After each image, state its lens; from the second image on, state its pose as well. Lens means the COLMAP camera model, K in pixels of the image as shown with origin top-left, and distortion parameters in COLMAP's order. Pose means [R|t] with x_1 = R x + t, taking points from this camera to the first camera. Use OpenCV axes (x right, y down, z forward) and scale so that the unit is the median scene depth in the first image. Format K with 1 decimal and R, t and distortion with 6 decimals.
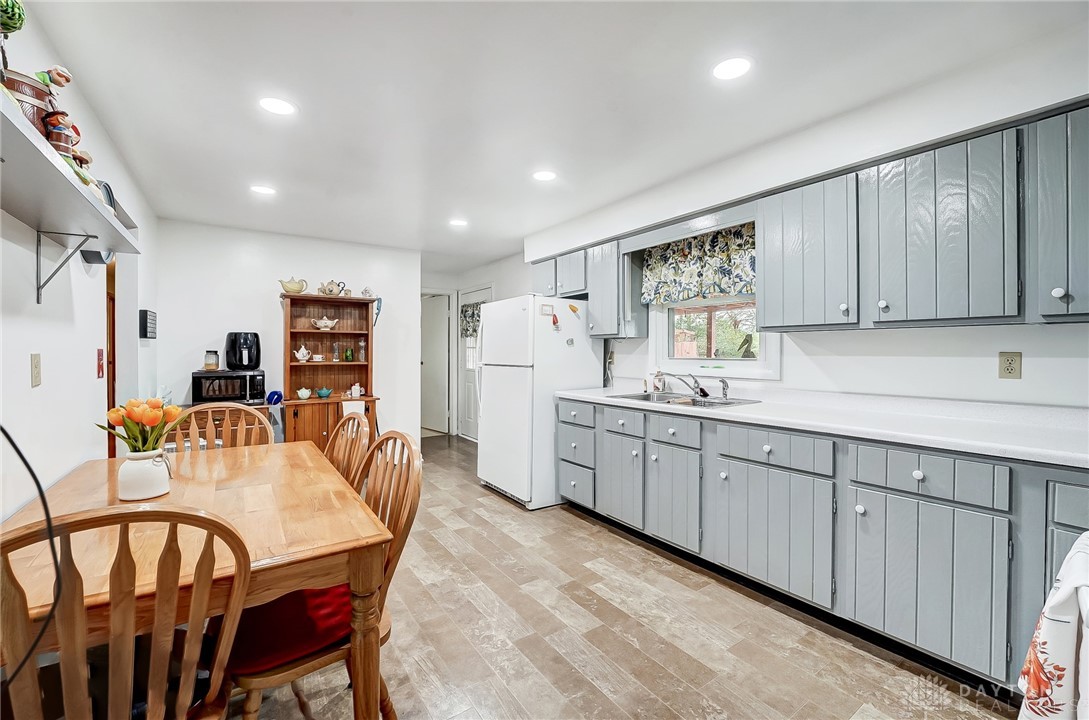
lens RADIAL K [[457.2, 0, 545.5], [0, 457.2, 354.4], [0, 0, 1]] dist [-0.030841, 0.002502]
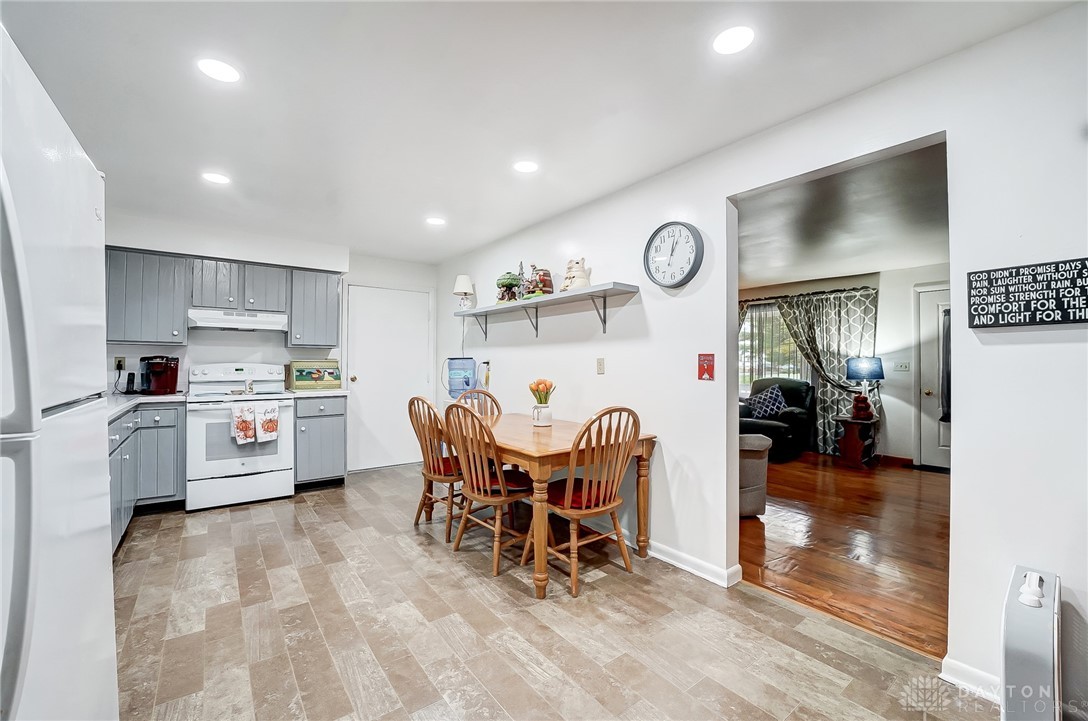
lens RADIAL K [[445.5, 0, 543.1], [0, 445.5, 361.3], [0, 0, 1]] dist [-0.017401, -0.000229]
pose [[-0.998979, 0.002117, -0.045120, -0.513613], [0.002097, 0.999998, 0.000489, 0.005950], [0.045121, 0.000394, -0.998981, 1.963754]]
